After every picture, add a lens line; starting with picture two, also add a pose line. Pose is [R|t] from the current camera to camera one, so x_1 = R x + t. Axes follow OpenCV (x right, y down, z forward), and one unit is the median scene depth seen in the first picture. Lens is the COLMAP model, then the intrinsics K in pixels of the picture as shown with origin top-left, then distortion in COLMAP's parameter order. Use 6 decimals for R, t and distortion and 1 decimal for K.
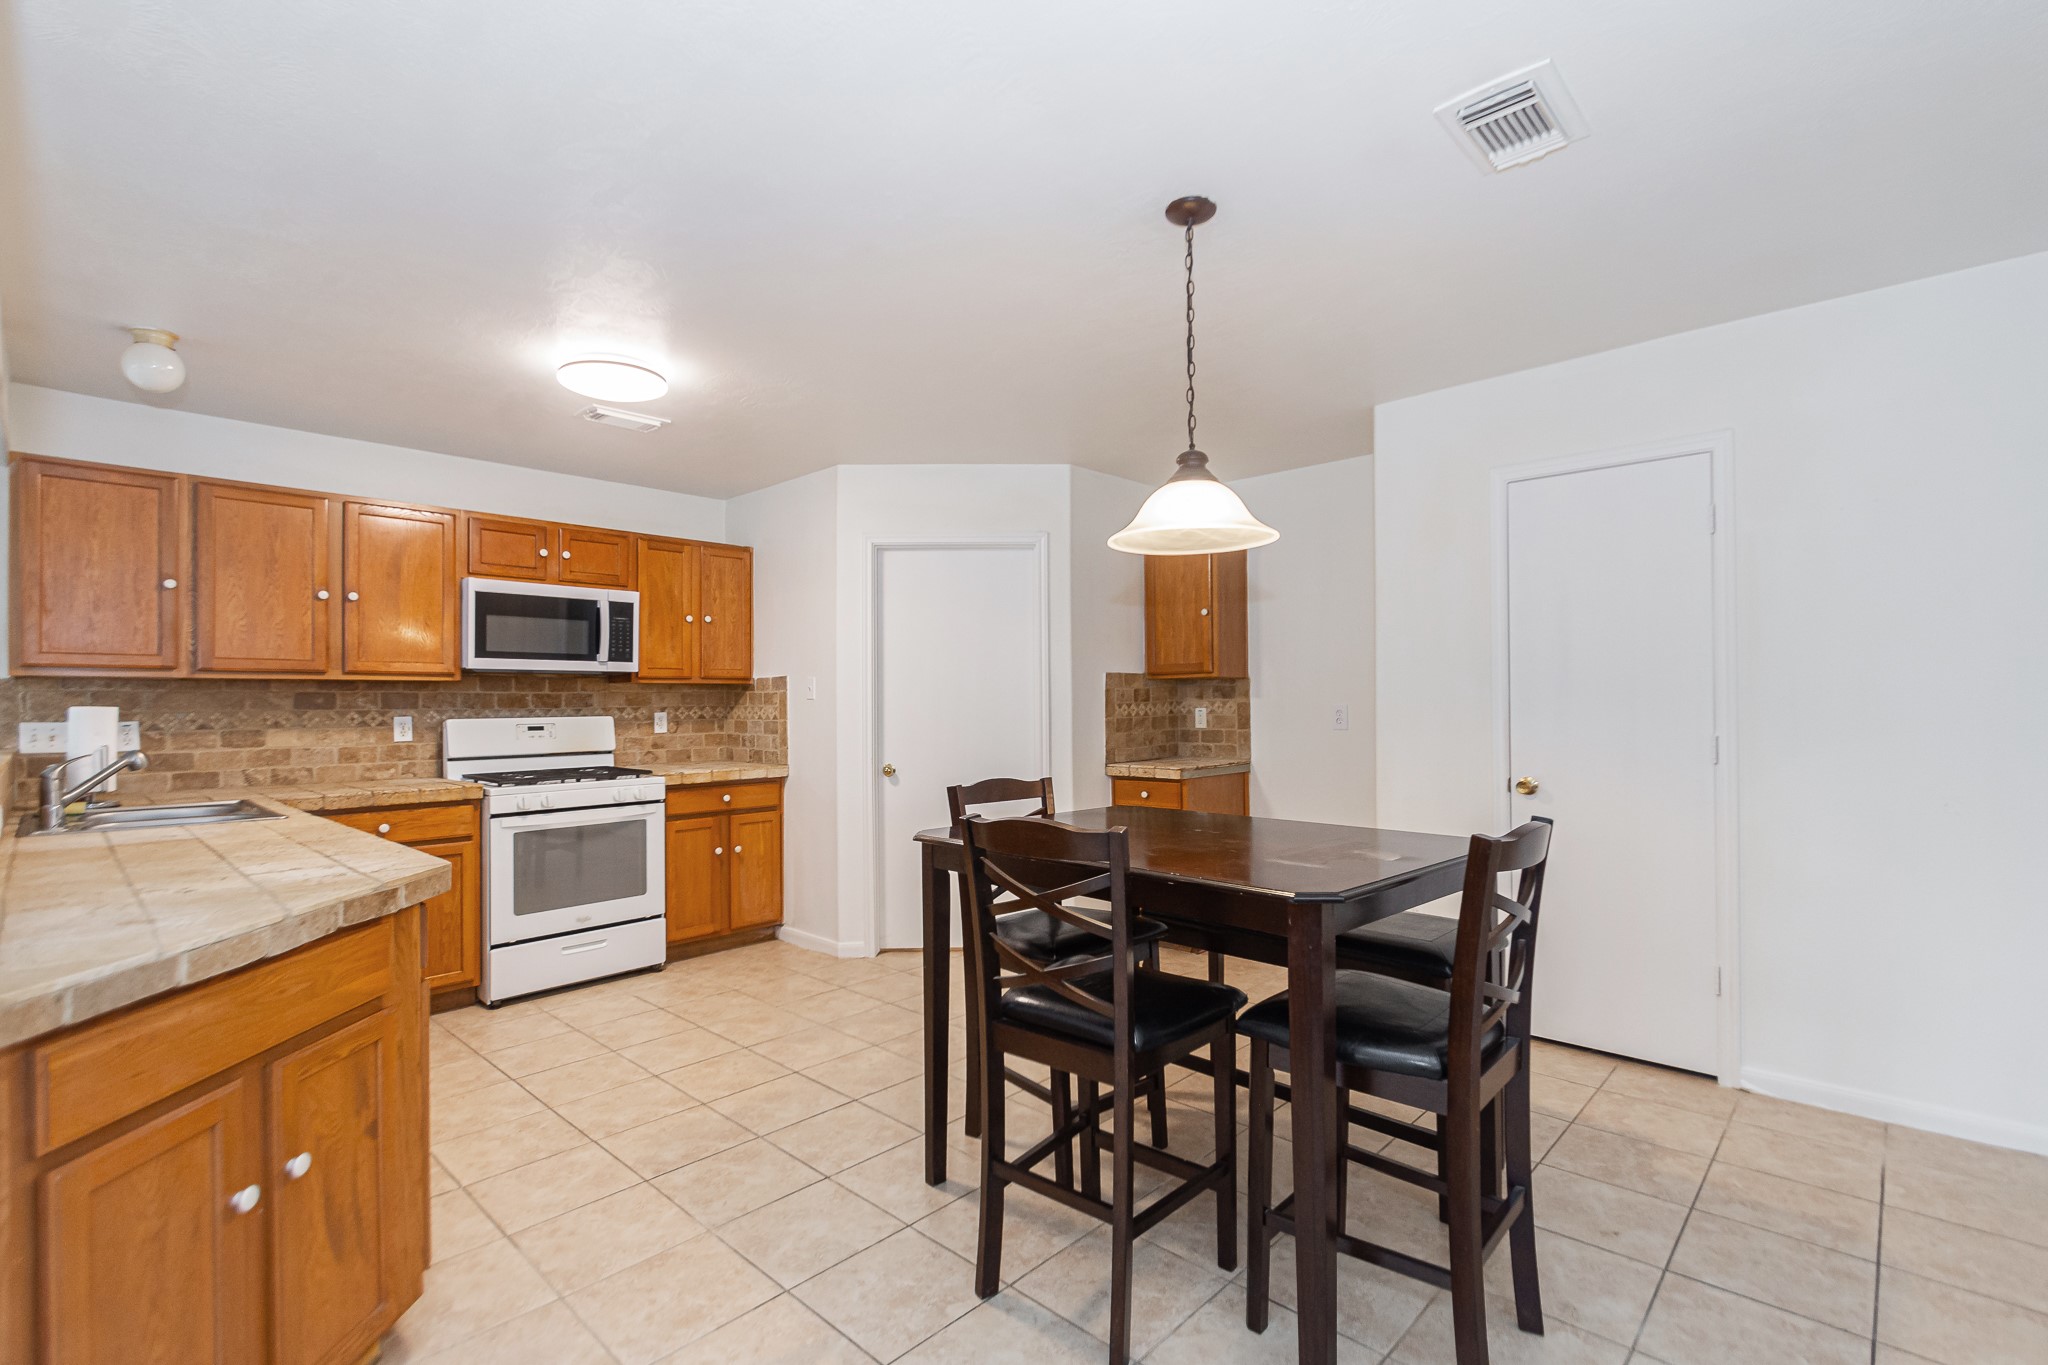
lens RADIAL K [[943.5, 0, 1009.9], [0, 943.5, 709.6], [0, 0, 1]] dist [0.008130, 0.000081]
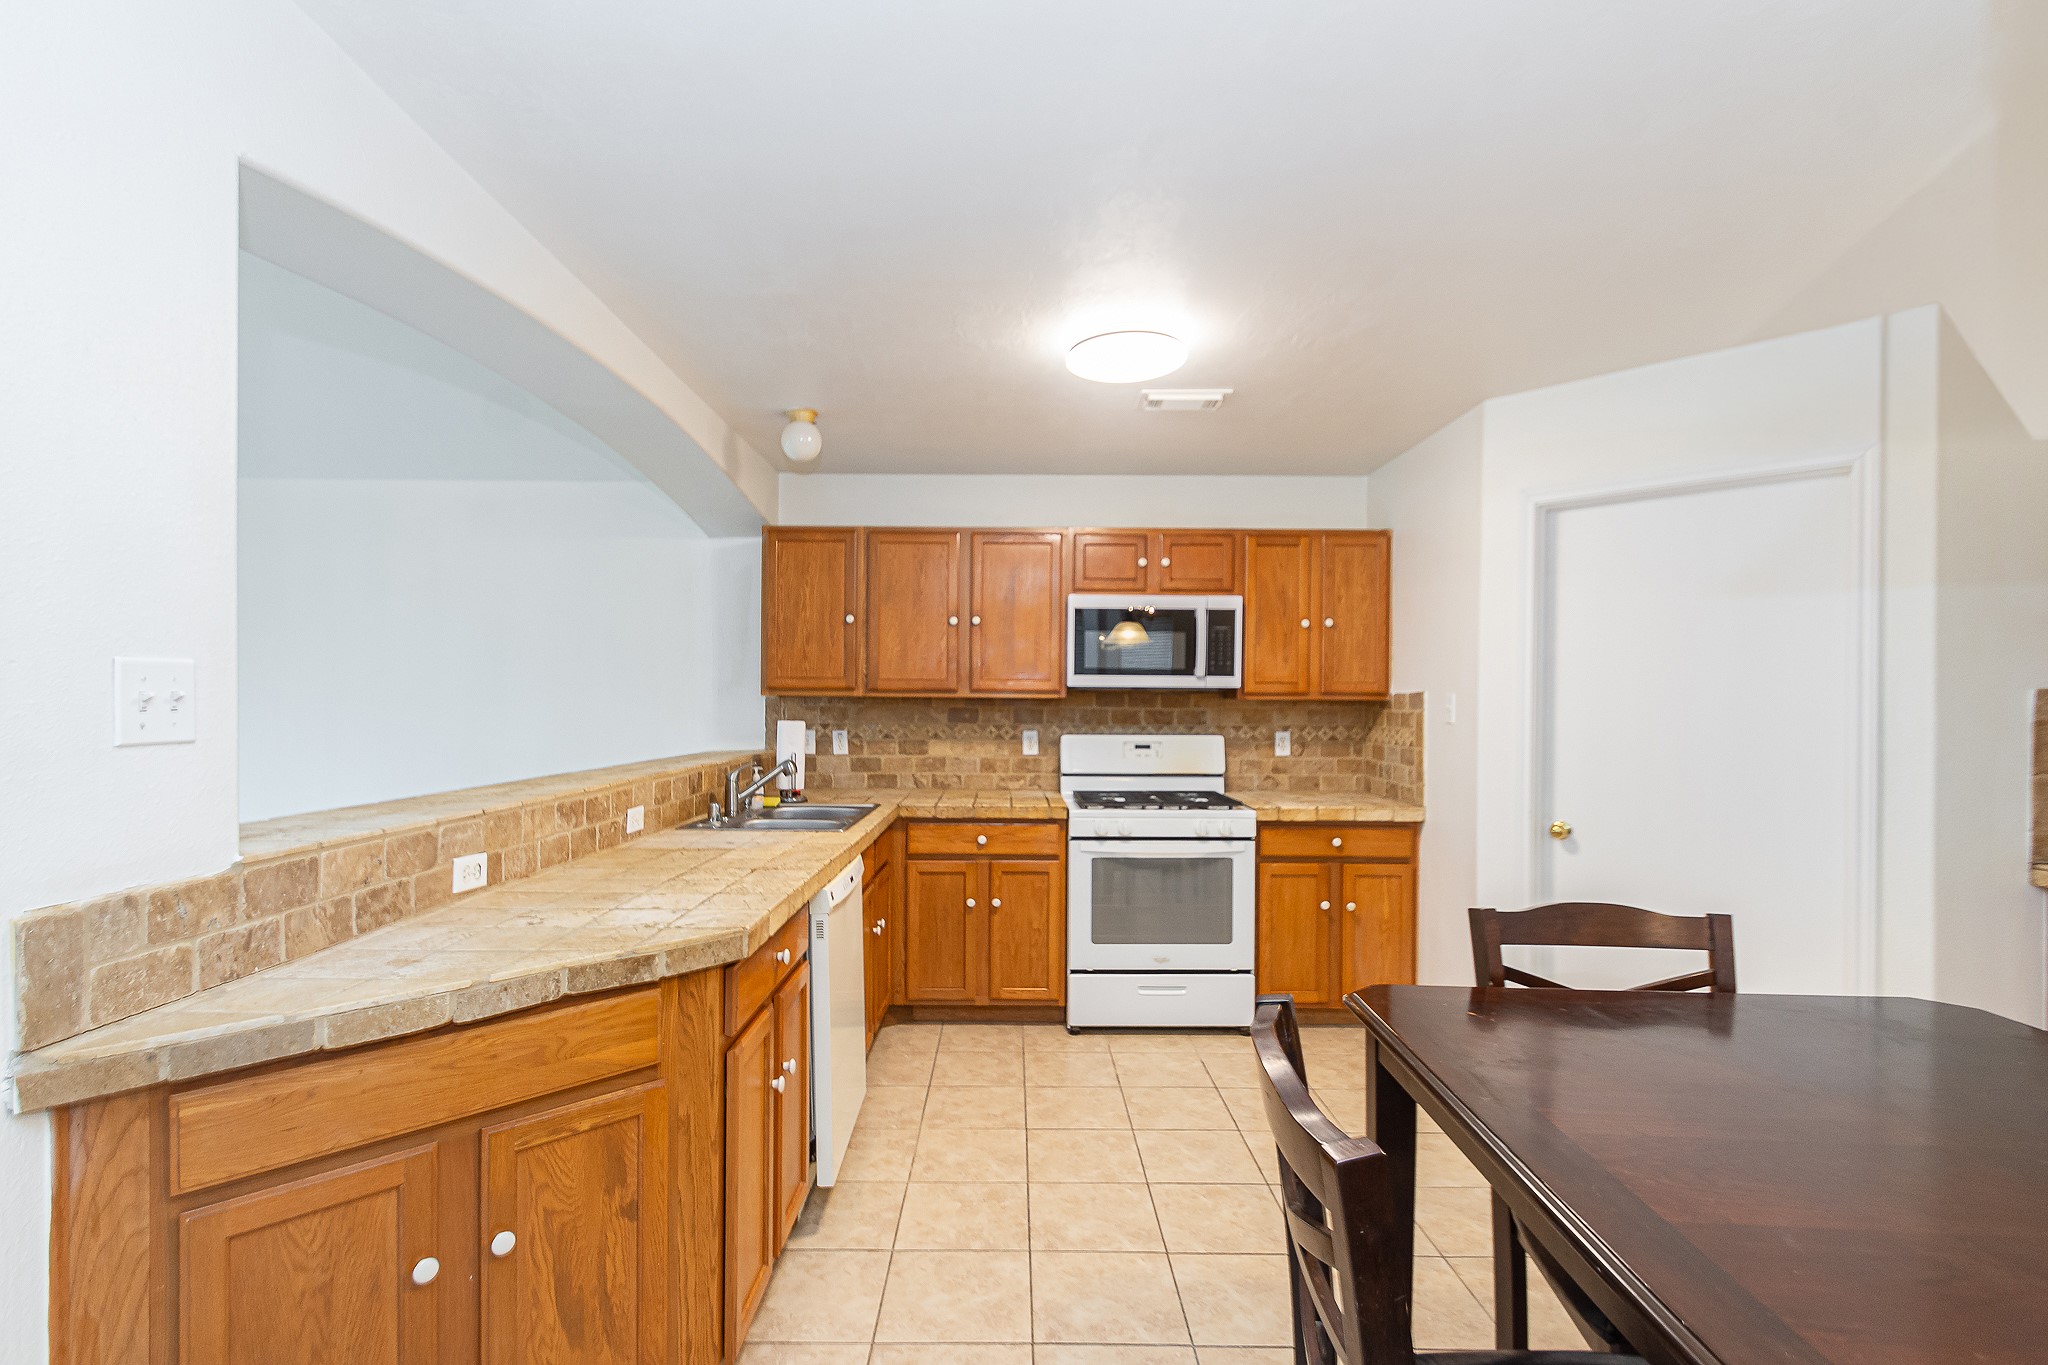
lens RADIAL K [[943.5, 0, 1009.9], [0, 943.5, 709.6], [0, 0, 1]] dist [0.008130, 0.000081]
pose [[0.691231, 0.018578, -0.722395, 0.100511], [-0.017044, 0.999811, 0.009404, -0.025774], [0.722433, 0.005812, 0.691416, 0.255697]]
